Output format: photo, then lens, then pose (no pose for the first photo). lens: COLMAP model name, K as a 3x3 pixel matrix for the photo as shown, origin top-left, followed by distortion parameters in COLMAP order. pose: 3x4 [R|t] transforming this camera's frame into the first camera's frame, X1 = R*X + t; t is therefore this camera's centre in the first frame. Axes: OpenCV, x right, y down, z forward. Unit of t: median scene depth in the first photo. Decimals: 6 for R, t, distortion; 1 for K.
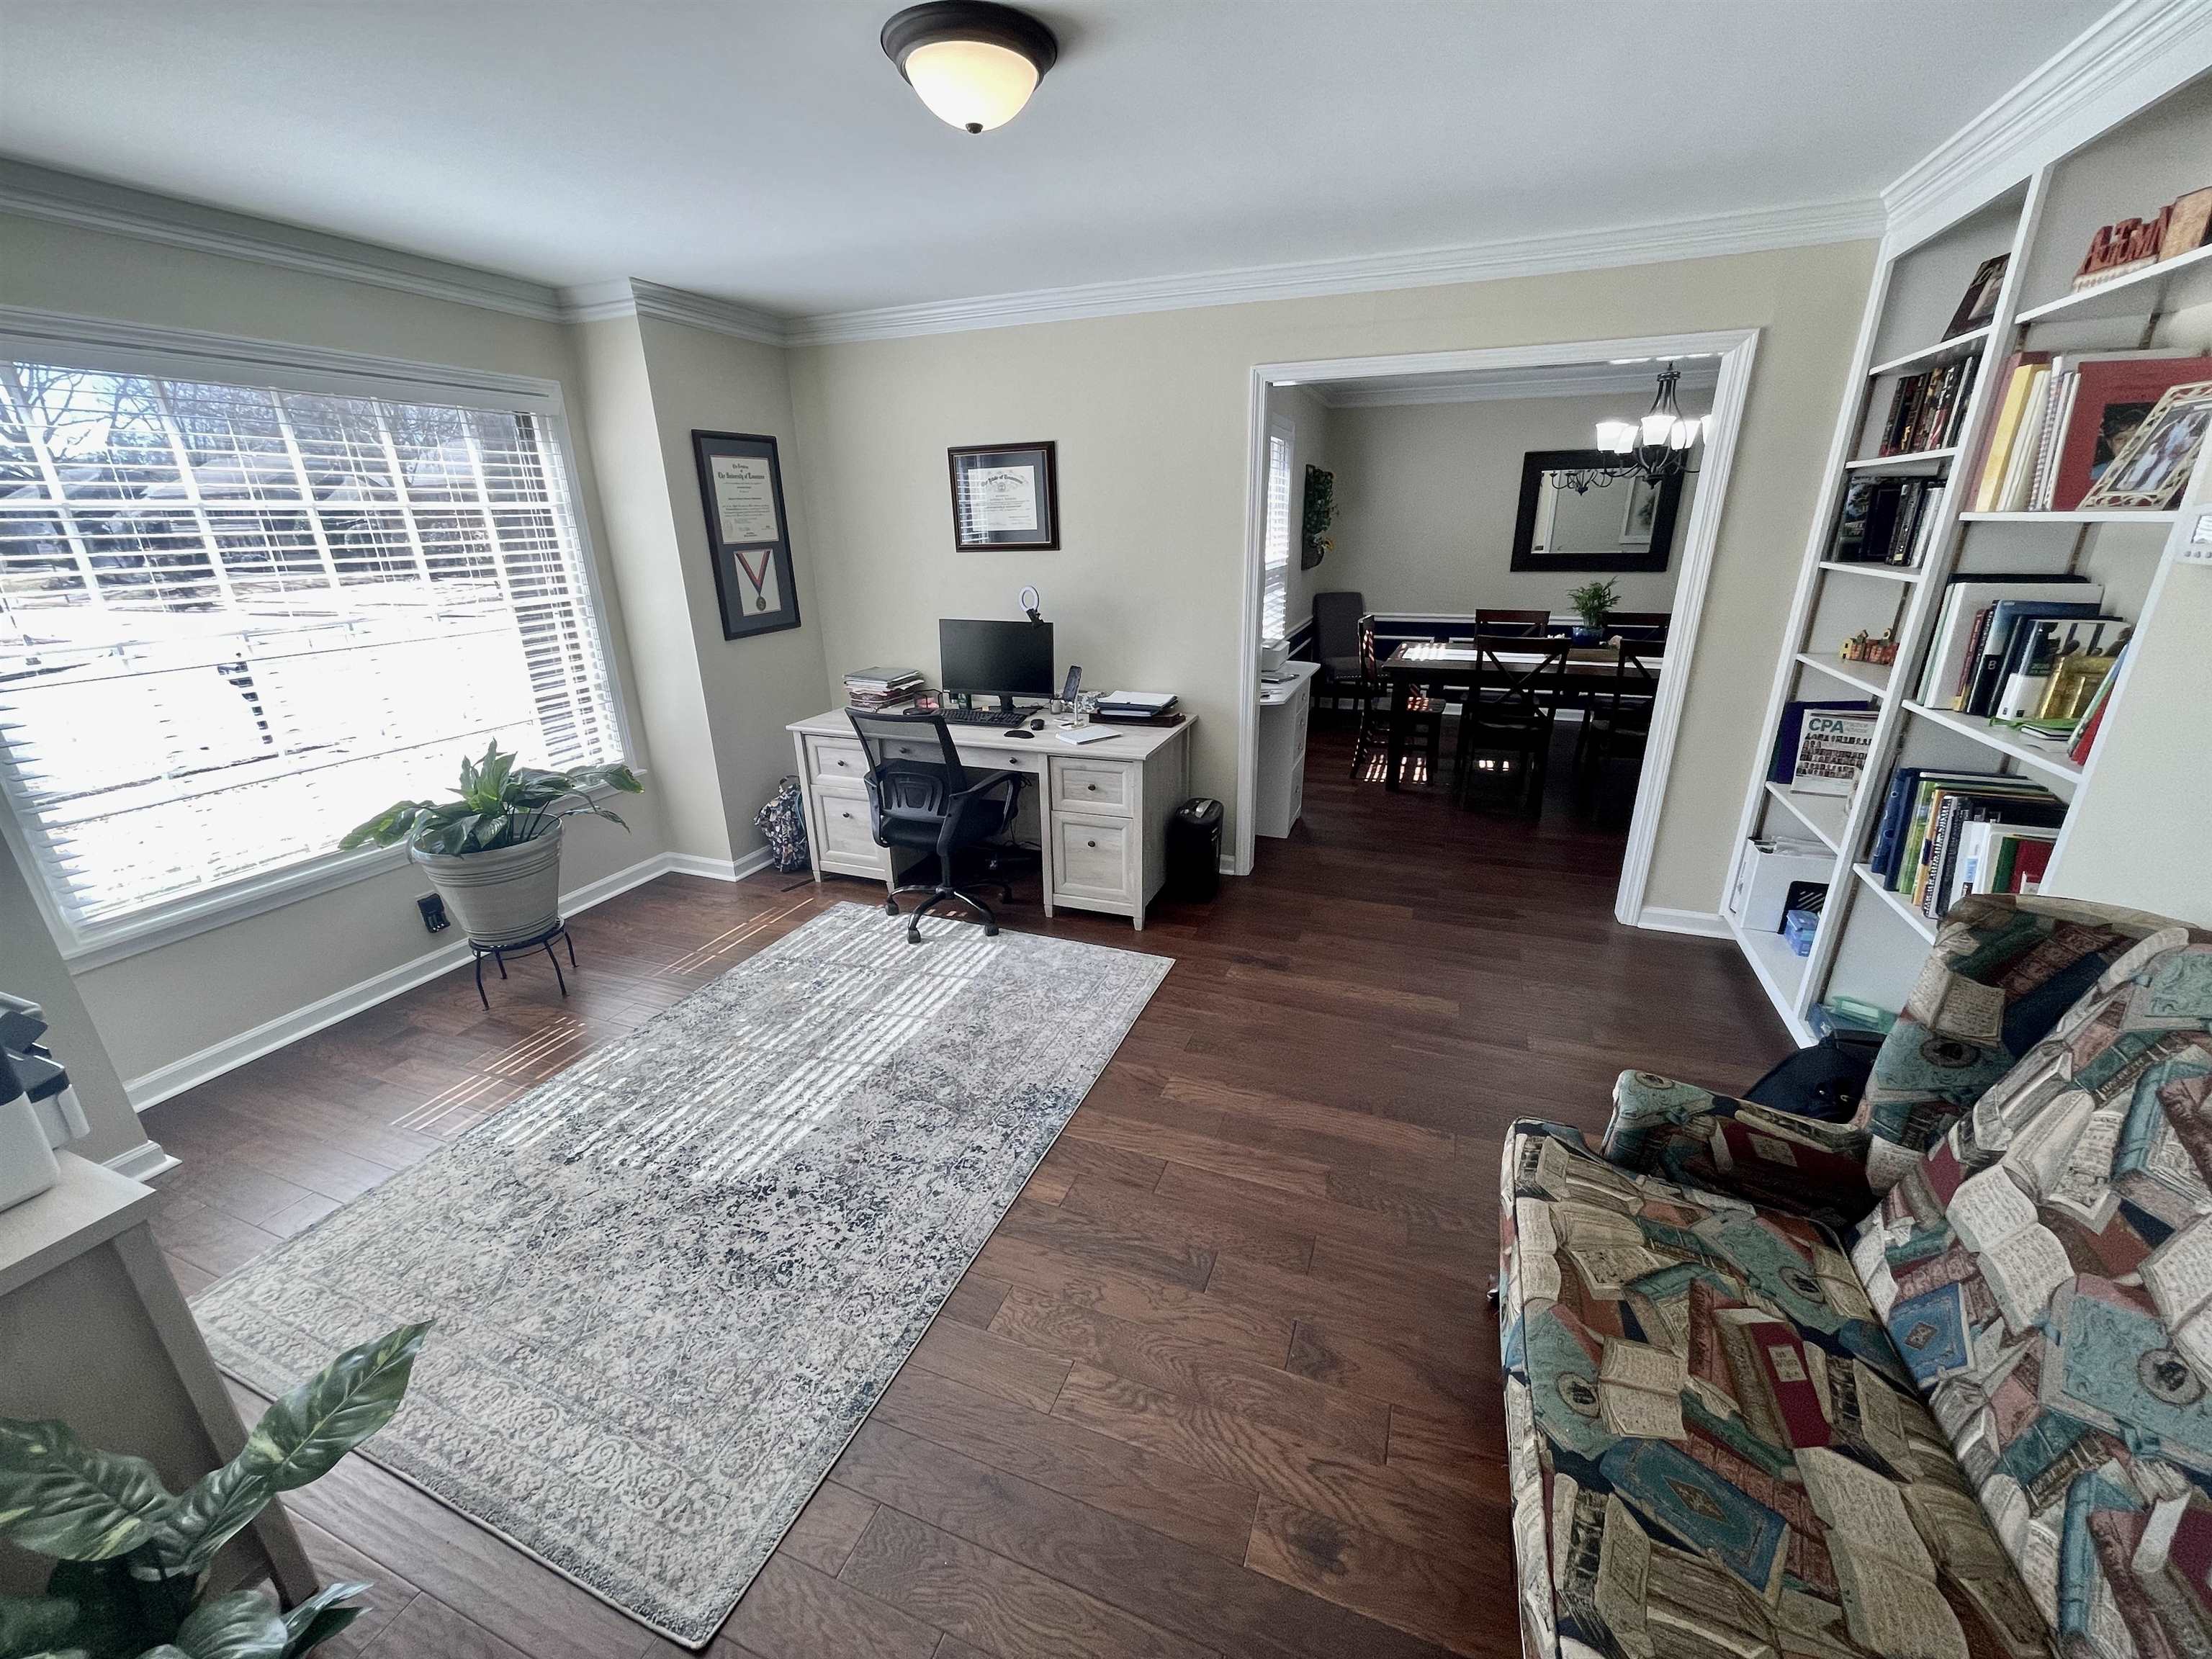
lens RADIAL K [[893.6, 0, 1101.4], [0, 893.6, 828.4], [0, 0, 1]] dist [0.011854, -0.000268]
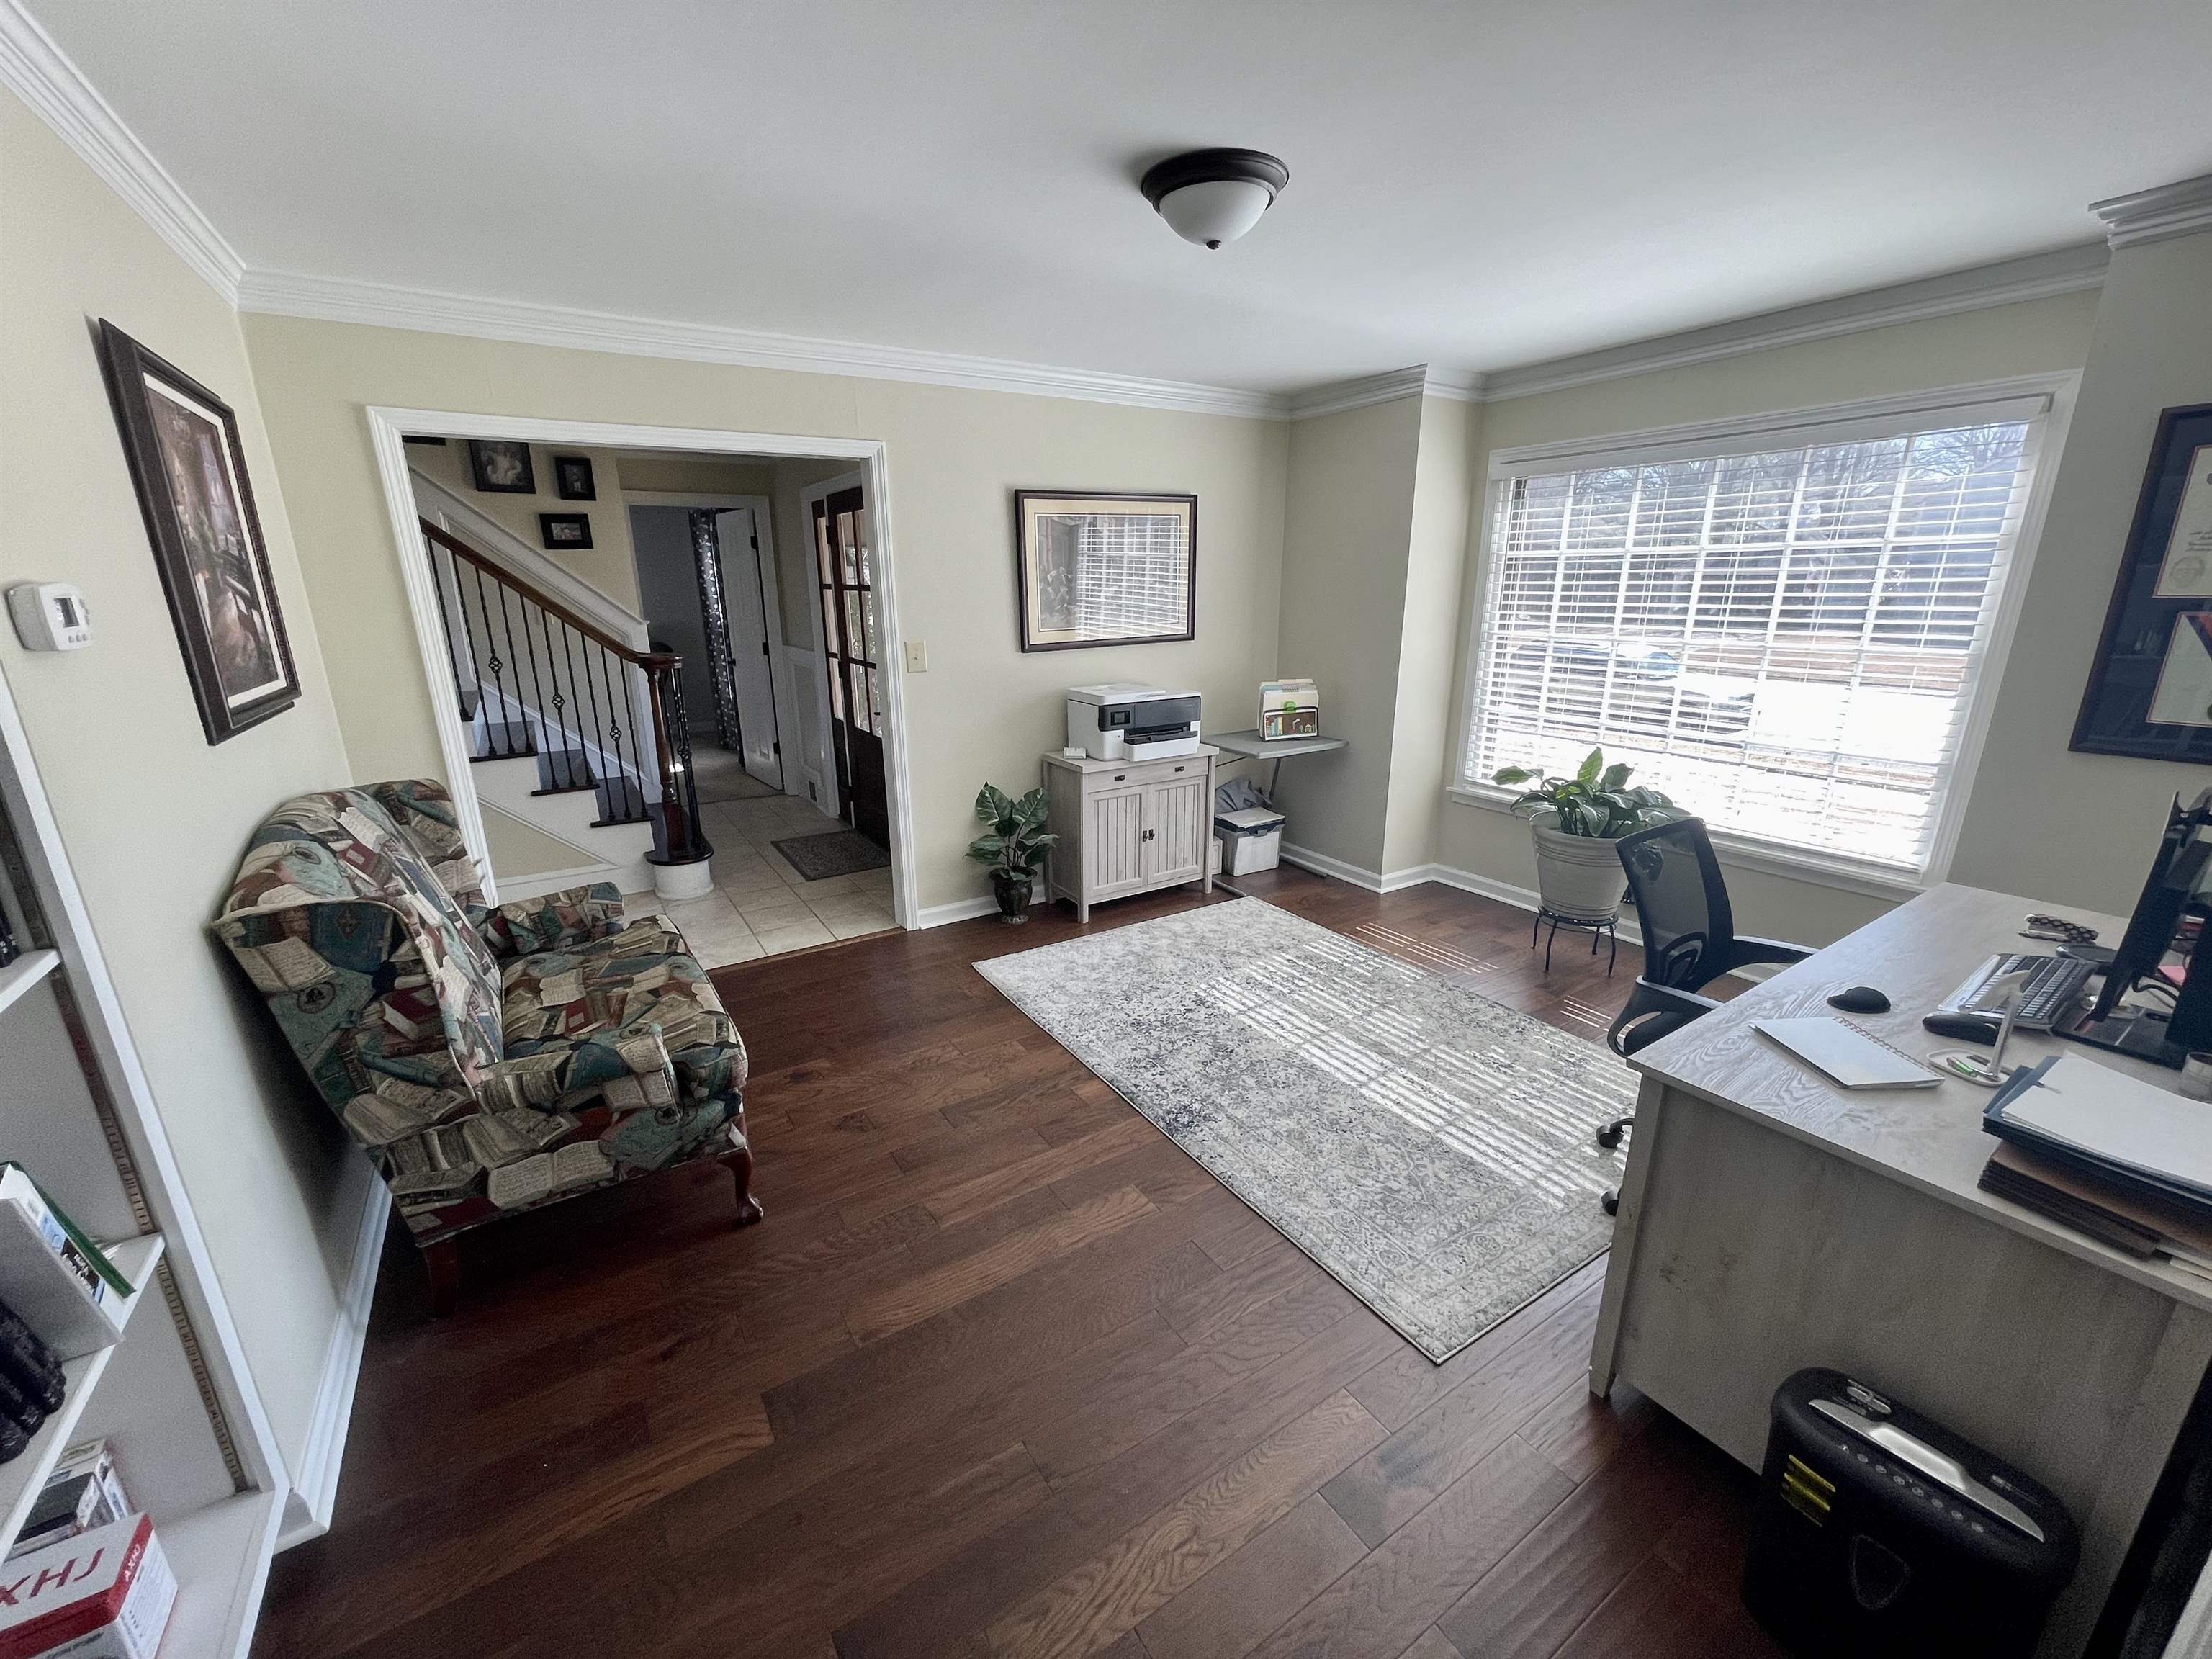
lens RADIAL K [[893.6, 0, 1102.3], [0, 893.6, 837.4], [0, 0, 1]] dist [0.011854, -0.000268]
pose [[-0.582697, 0.251226, -0.772884, 0.798789], [-0.250703, 0.849071, 0.465002, -0.484532], [0.773053, 0.464720, -0.431768, 1.347245]]
